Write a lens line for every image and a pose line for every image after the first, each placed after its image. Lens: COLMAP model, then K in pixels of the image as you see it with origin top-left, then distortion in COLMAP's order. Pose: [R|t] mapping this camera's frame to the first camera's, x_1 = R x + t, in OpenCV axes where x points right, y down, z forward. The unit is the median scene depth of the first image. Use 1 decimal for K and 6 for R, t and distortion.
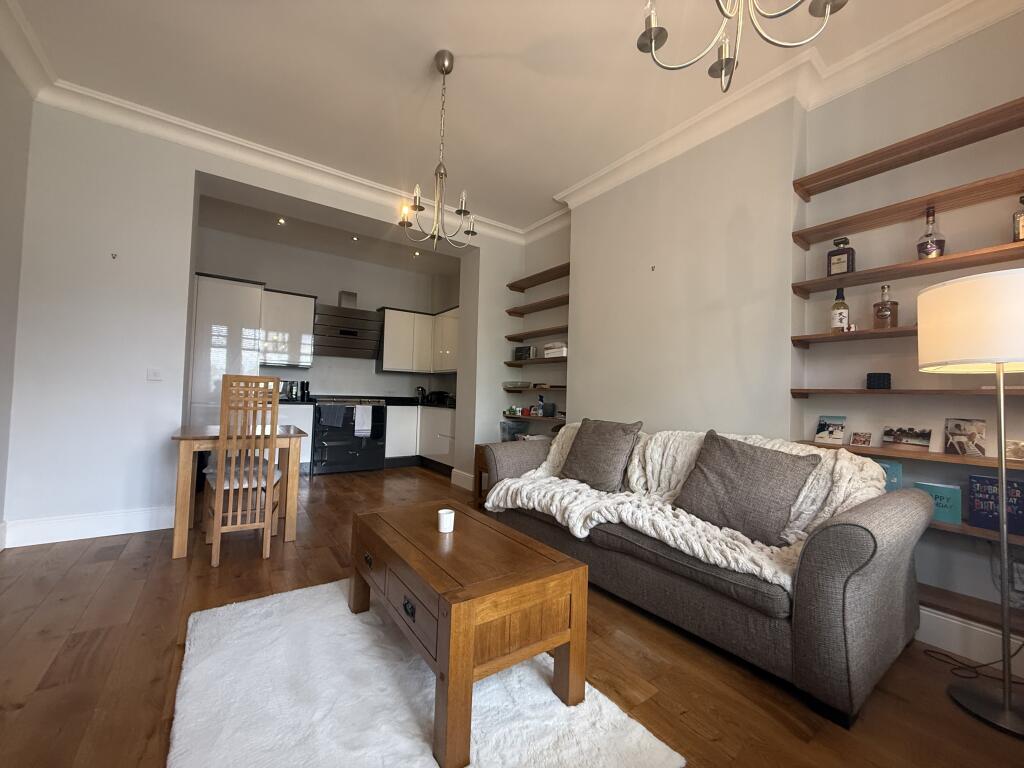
lens RADIAL K [[407.4, 0, 512.0], [0, 407.4, 384.0], [0, 0, 1]] dist [-0.001834, -0.000146]
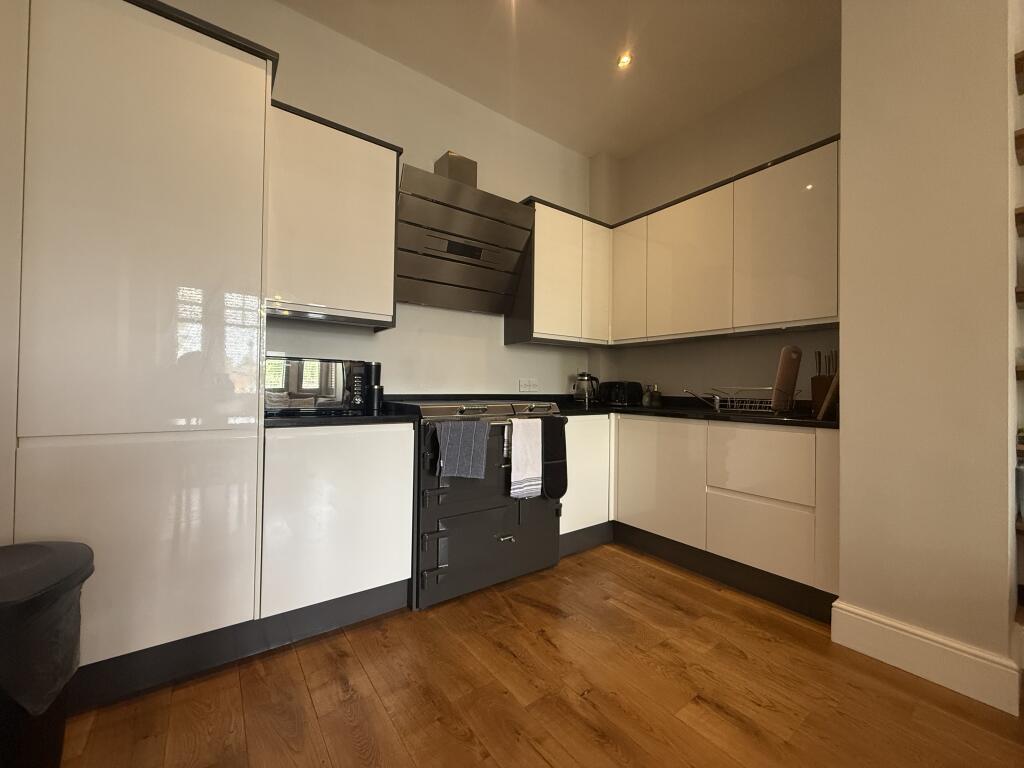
lens RADIAL K [[407.4, 0, 512.0], [0, 407.4, 384.0], [0, 0, 1]] dist [-0.001834, -0.000146]
pose [[0.999729, -0.013658, 0.018844, -0.363742], [0.013213, 0.999635, 0.023563, 0.007922], [-0.019158, -0.023307, 0.999545, 0.565377]]
